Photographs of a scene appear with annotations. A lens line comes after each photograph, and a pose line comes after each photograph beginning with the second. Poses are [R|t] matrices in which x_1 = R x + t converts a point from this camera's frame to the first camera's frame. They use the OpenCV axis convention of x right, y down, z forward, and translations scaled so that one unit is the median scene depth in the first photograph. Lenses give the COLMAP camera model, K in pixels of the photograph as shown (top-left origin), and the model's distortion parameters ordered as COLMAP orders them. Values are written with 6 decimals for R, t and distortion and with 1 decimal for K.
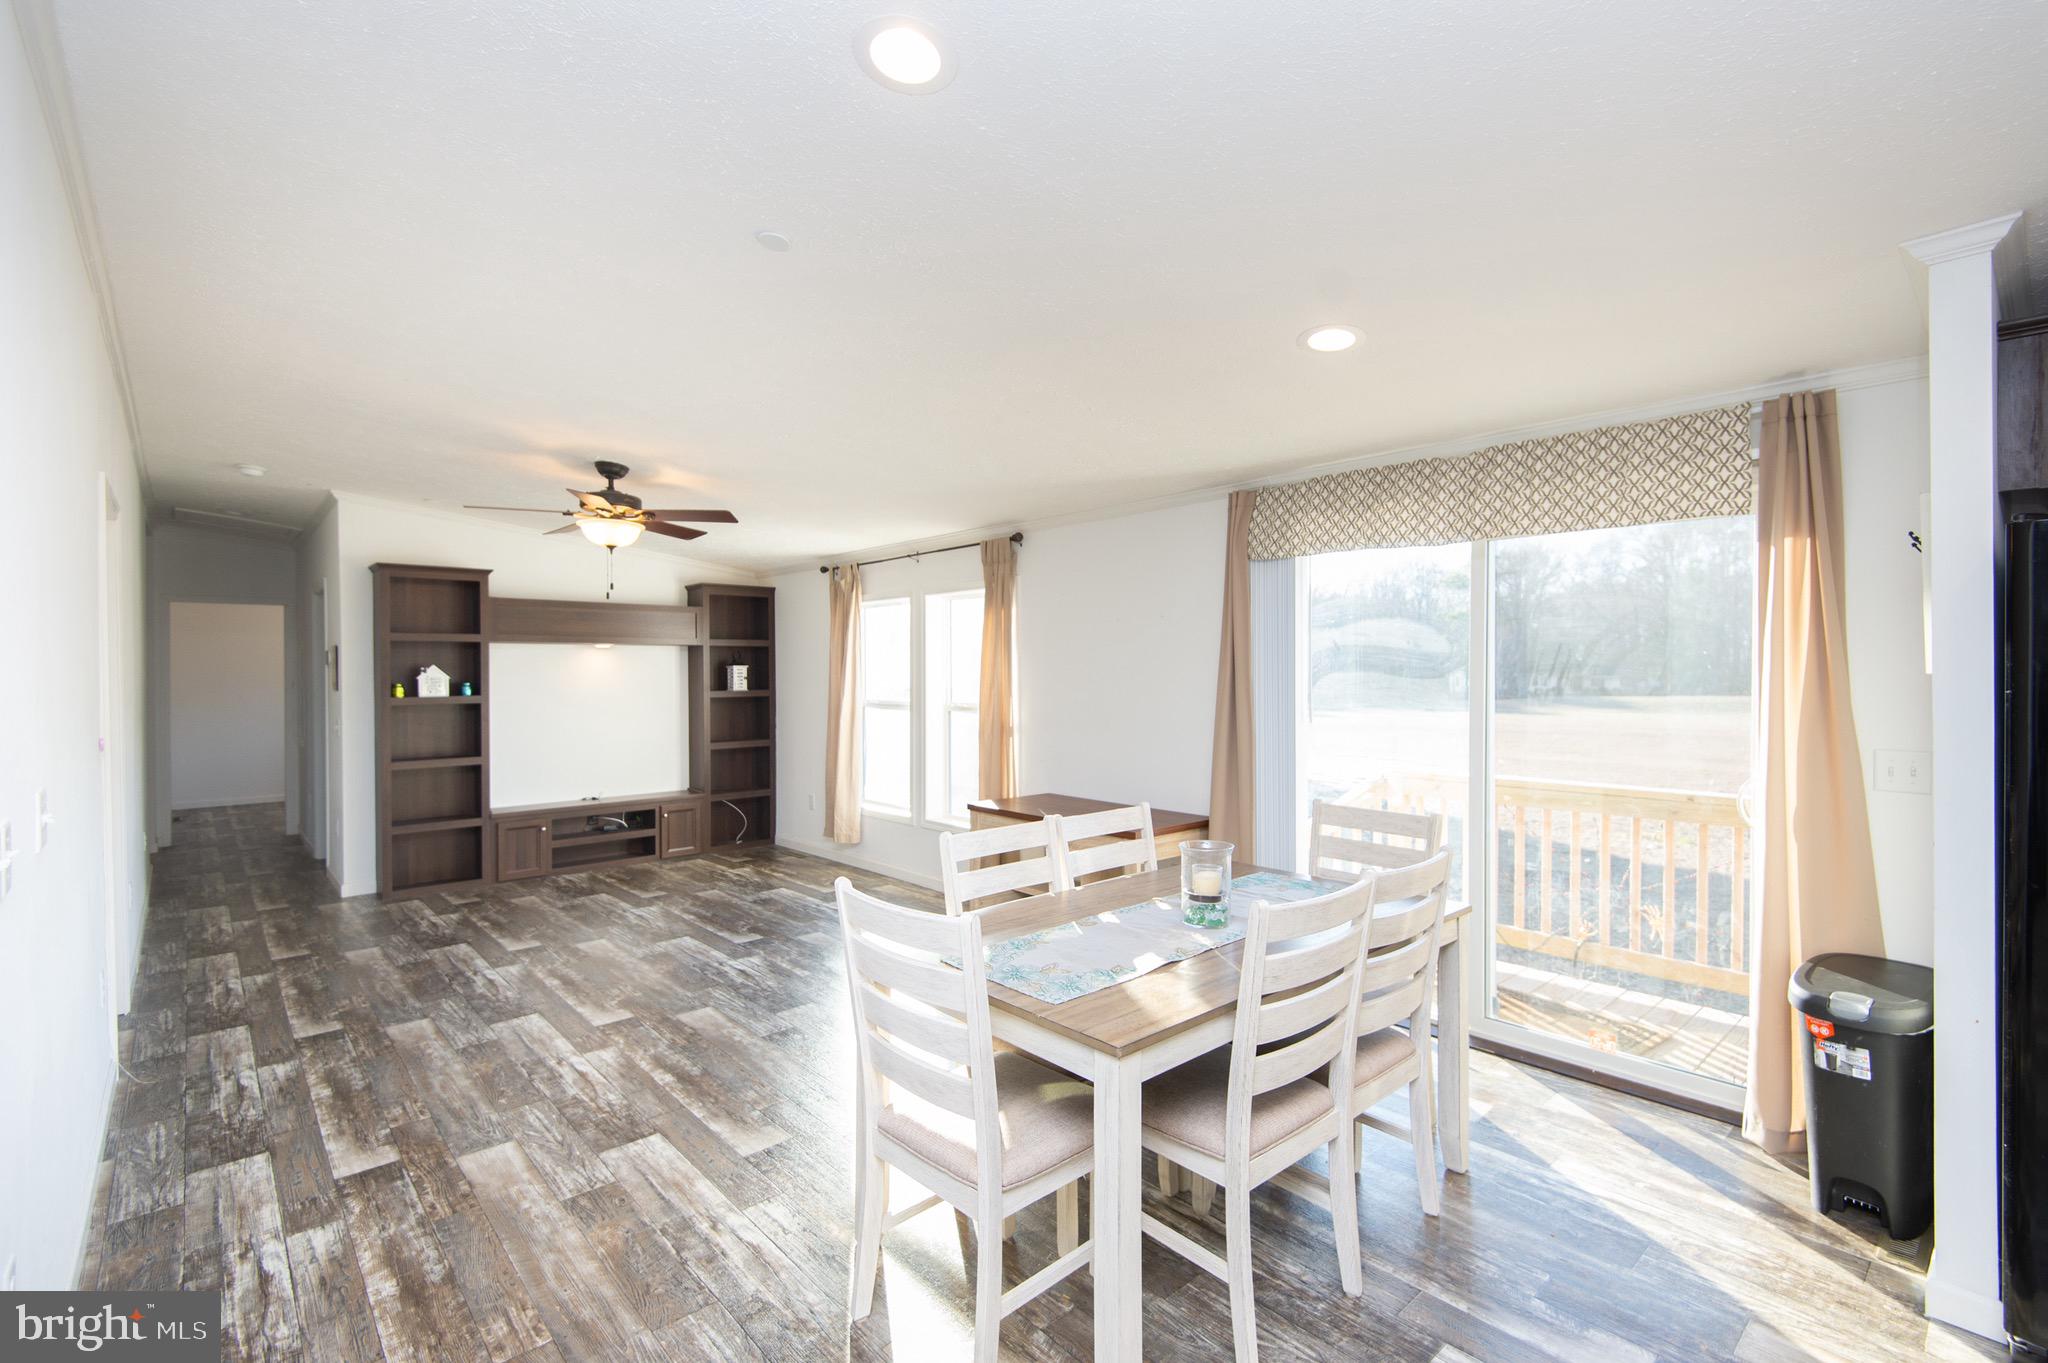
lens RADIAL K [[904.1, 0, 1032.2], [0, 904.1, 680.6], [0, 0, 1]] dist [0.000399, -0.000234]
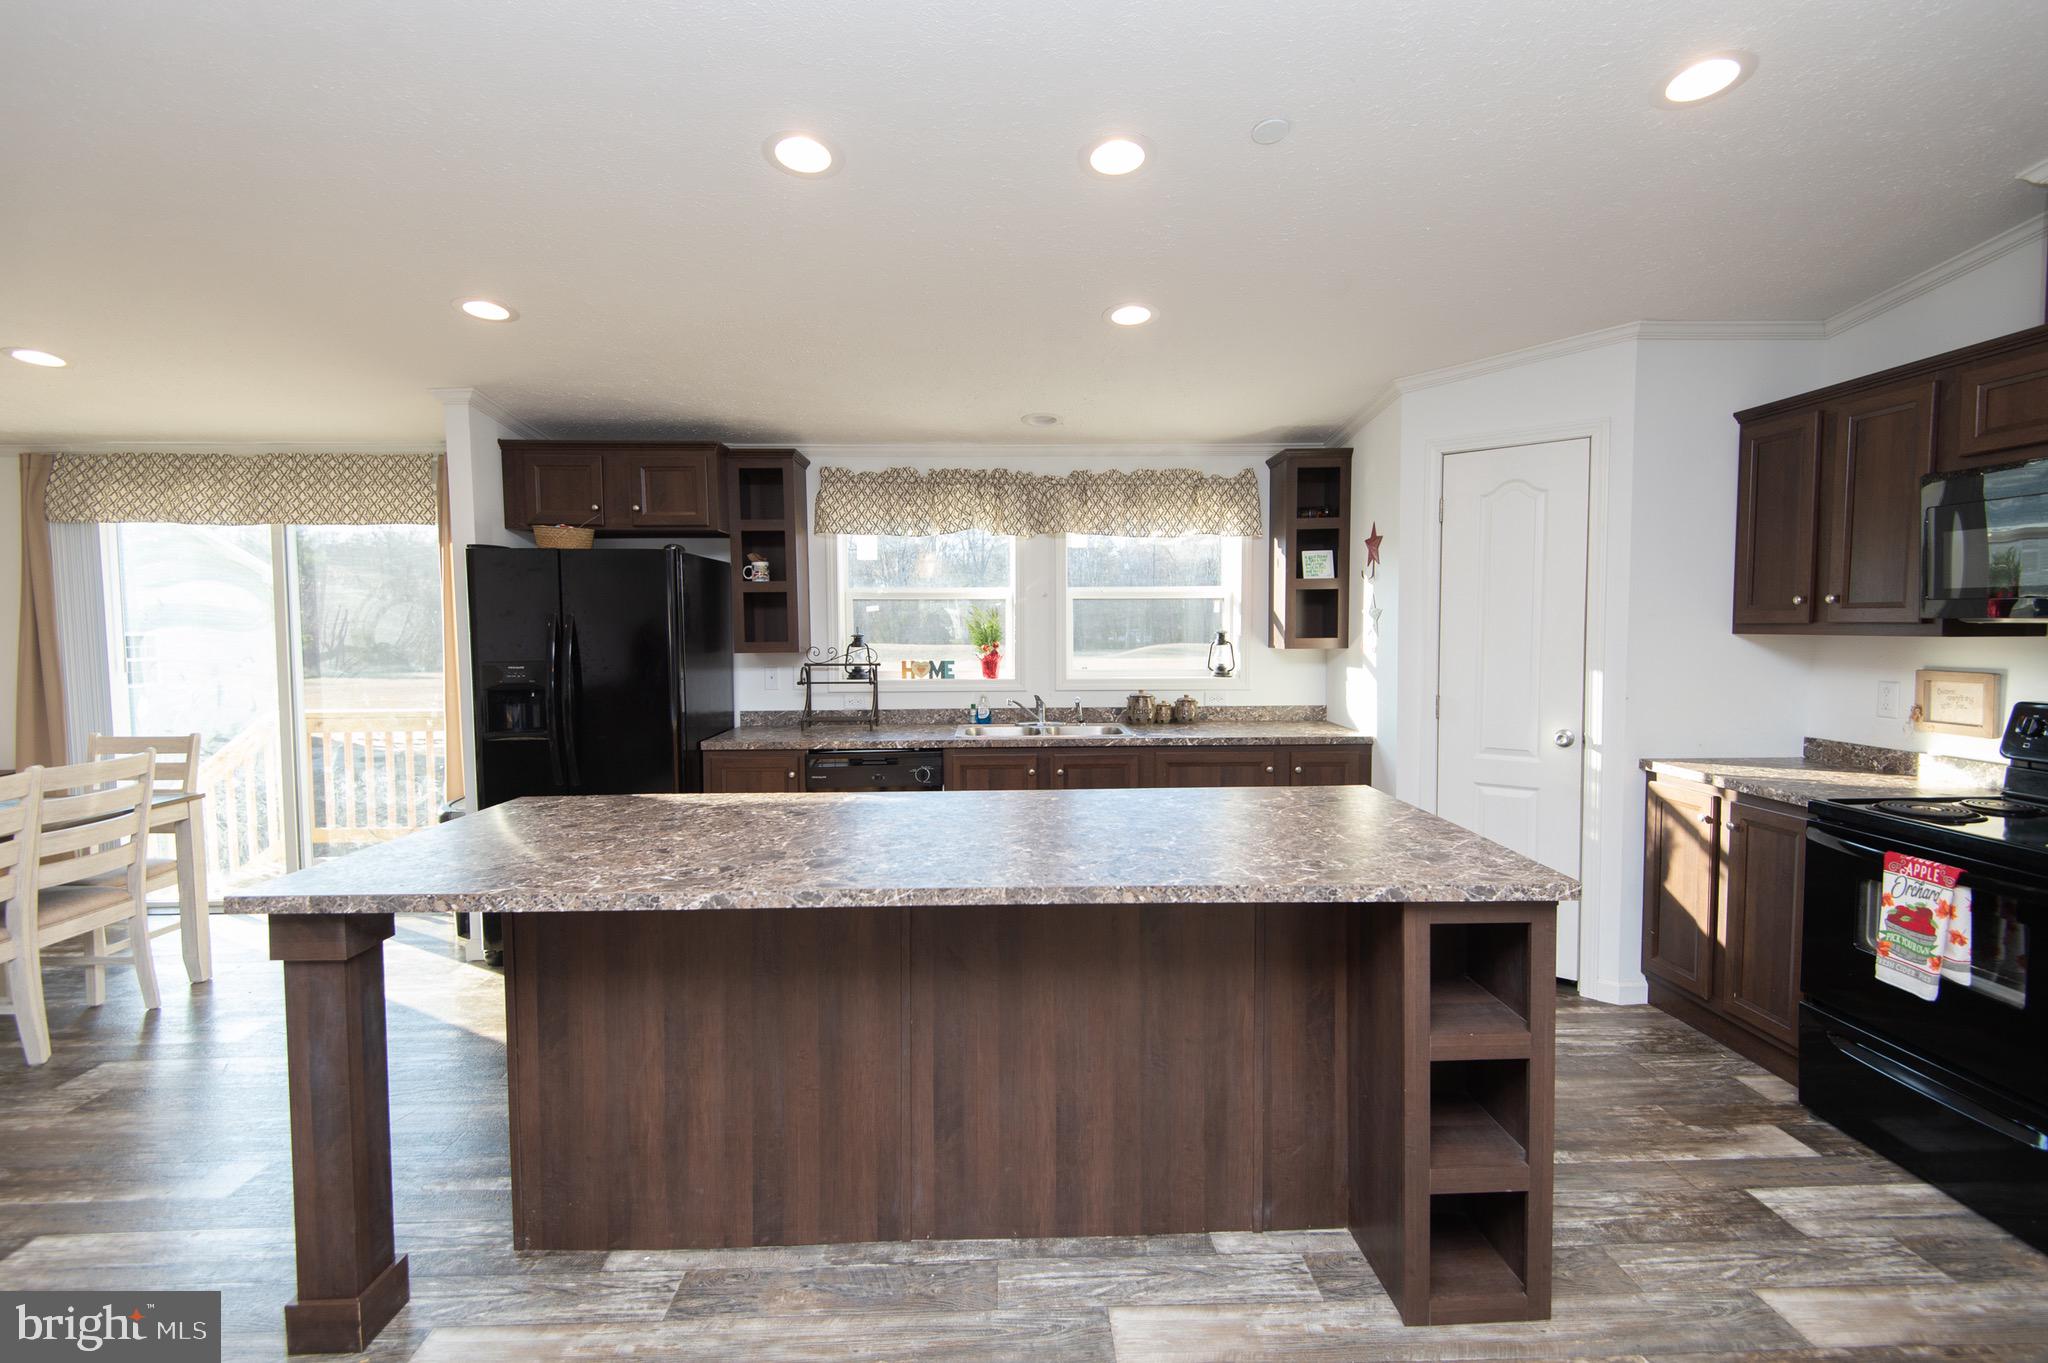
lens RADIAL K [[949.4, 0, 1018.5], [0, 949.4, 661.7], [0, 0, 1]] dist [0.031607, -0.015990]
pose [[0.659823, -0.036638, 0.750527, 0.120203], [0.012306, 0.999204, 0.037958, 0.002186], [-0.751320, -0.015809, 0.659748, -0.530940]]
